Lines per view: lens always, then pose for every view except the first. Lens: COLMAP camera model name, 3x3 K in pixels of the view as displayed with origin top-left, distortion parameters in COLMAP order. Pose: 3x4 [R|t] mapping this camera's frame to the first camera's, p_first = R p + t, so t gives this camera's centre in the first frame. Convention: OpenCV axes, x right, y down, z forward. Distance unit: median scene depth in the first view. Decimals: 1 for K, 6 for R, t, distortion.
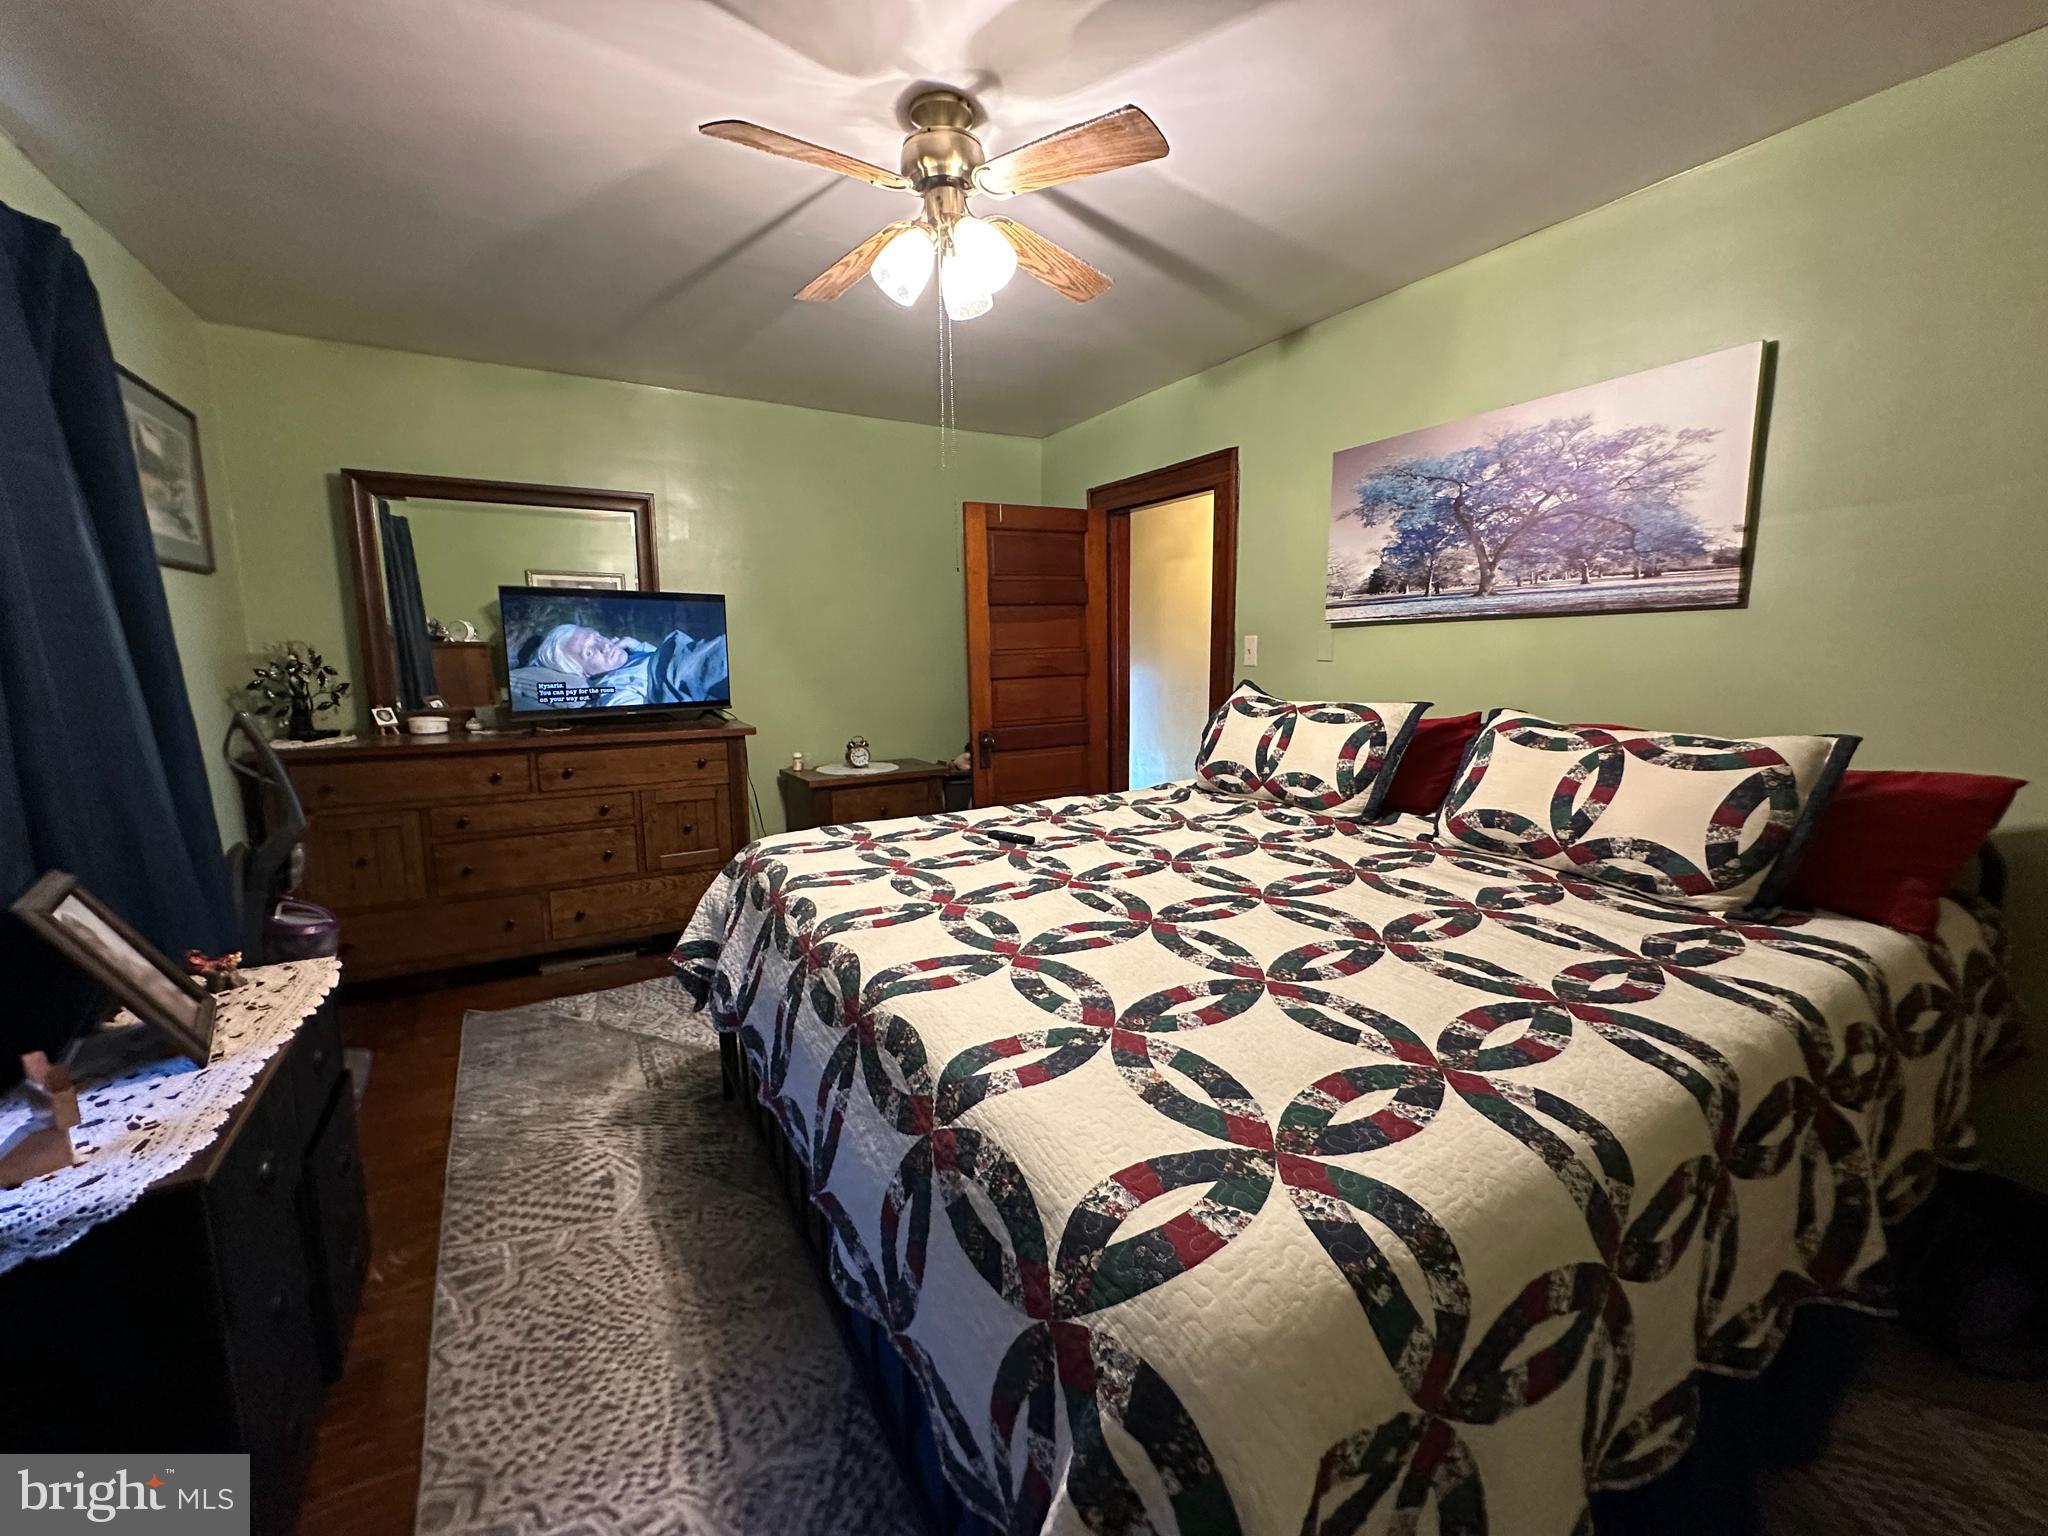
lens RADIAL K [[819.5, 0, 1031.7], [0, 819.5, 772.1], [0, 0, 1]] dist [-0.004323, 0.000572]
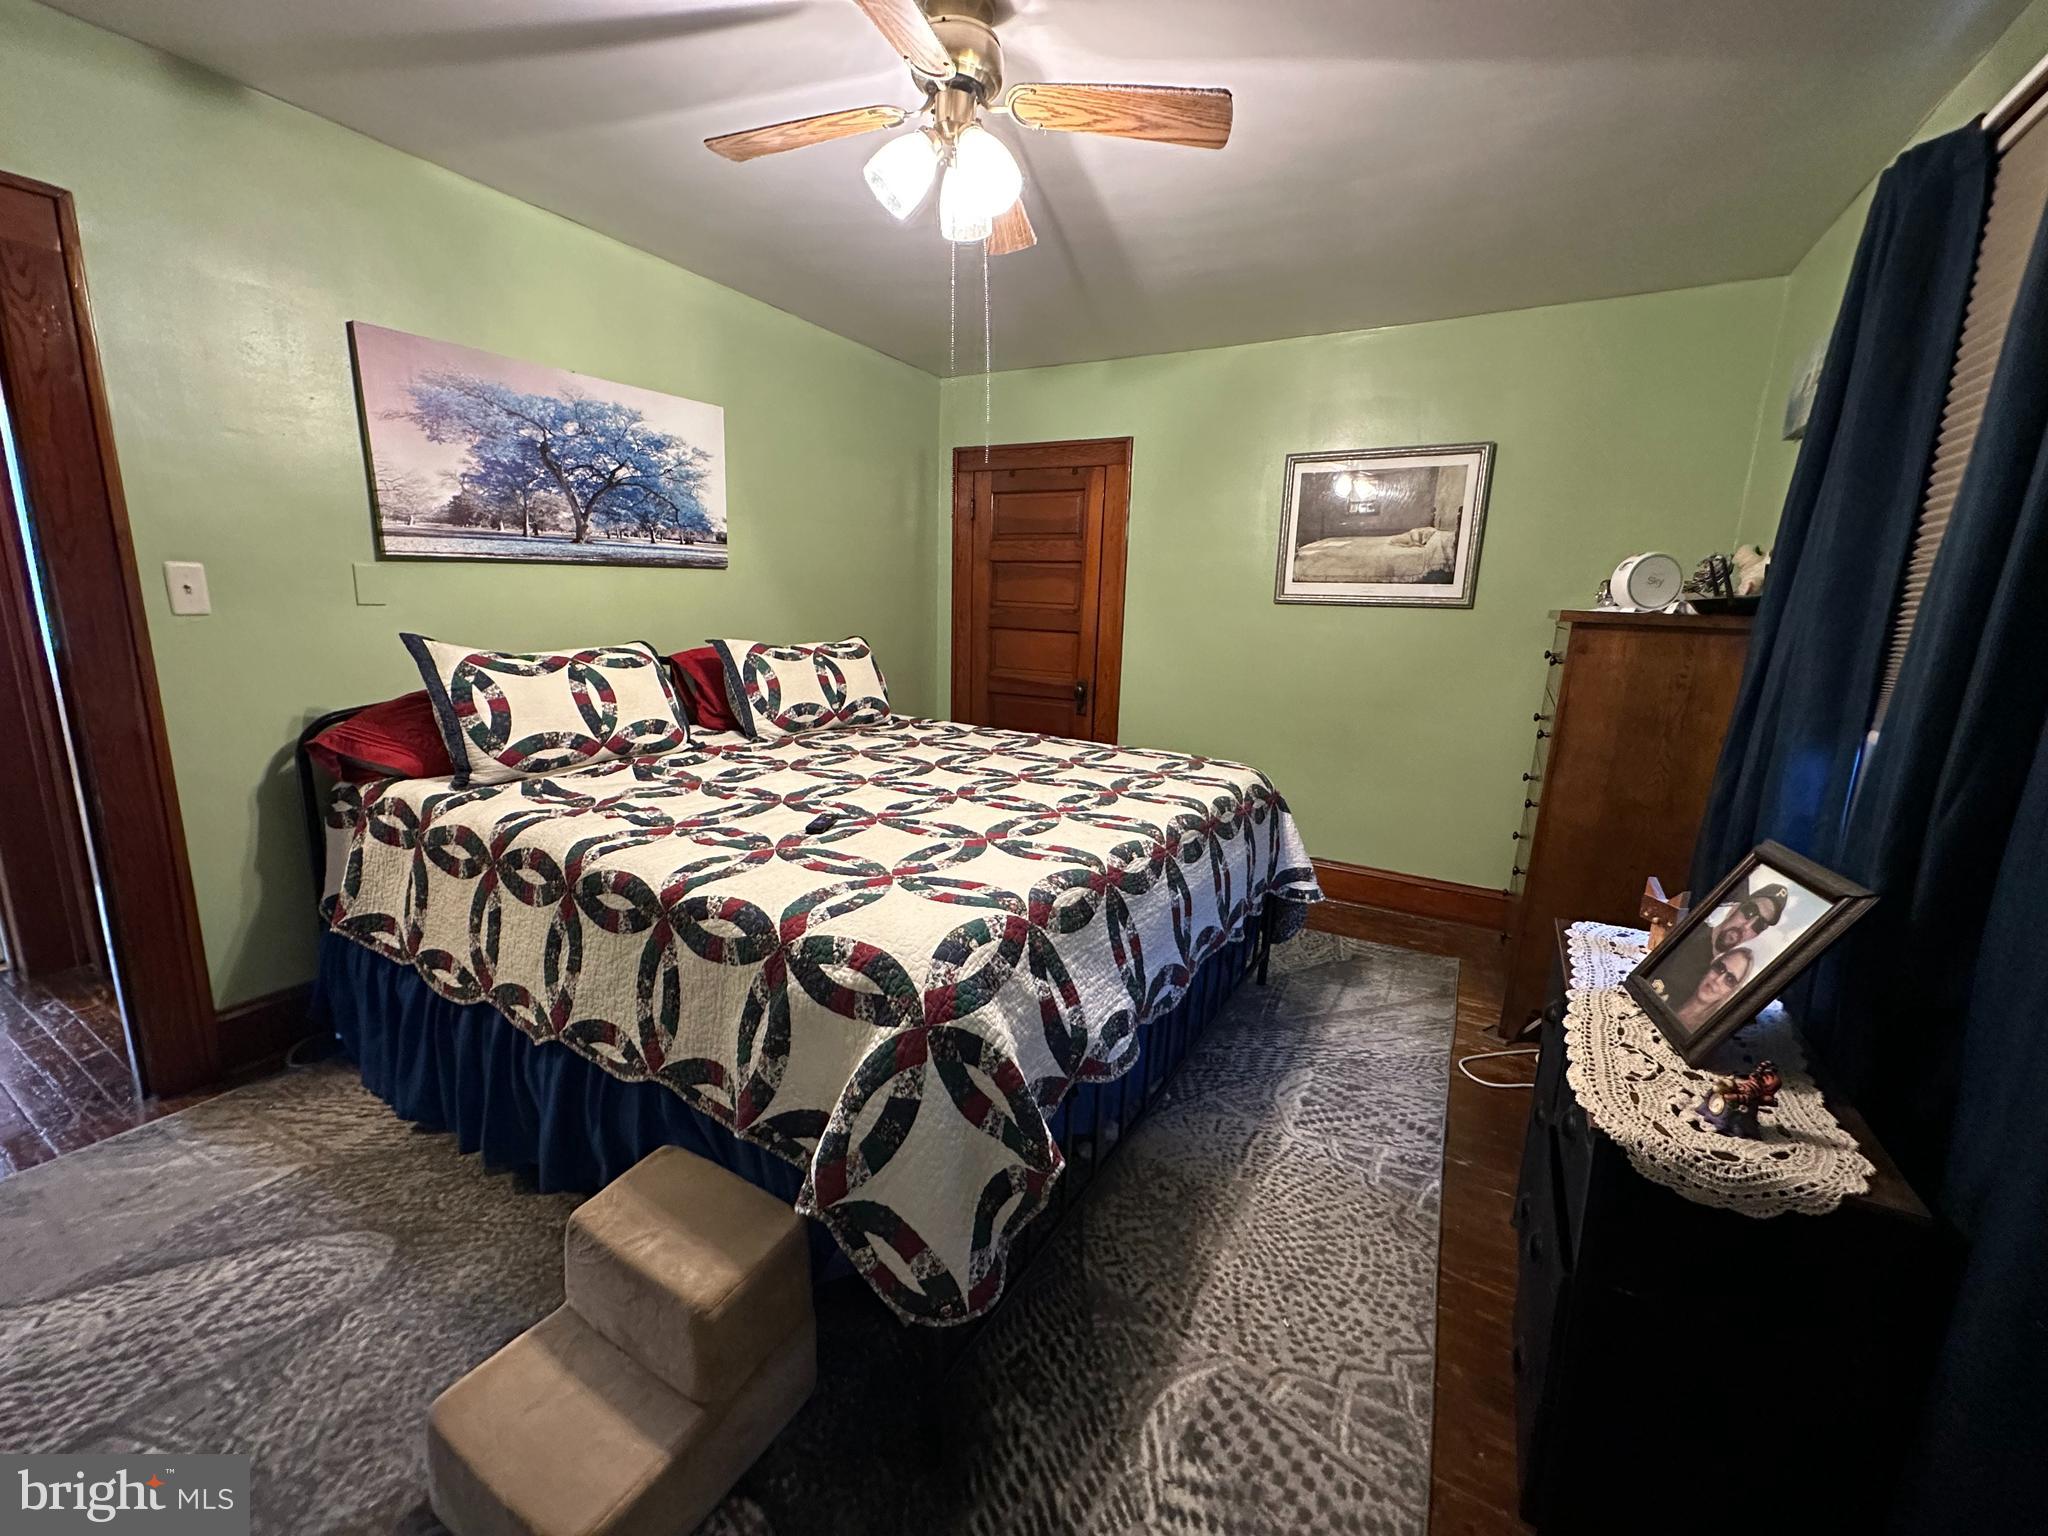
lens RADIAL K [[819.5, 0, 1008.3], [0, 819.5, 771.4], [0, 0, 1]] dist [-0.004323, 0.000572]
pose [[-0.473076, -0.192608, 0.859710, -0.757622], [0.110340, 0.955174, 0.274713, -0.166526], [-0.874085, 0.224821, -0.430617, 1.077680]]
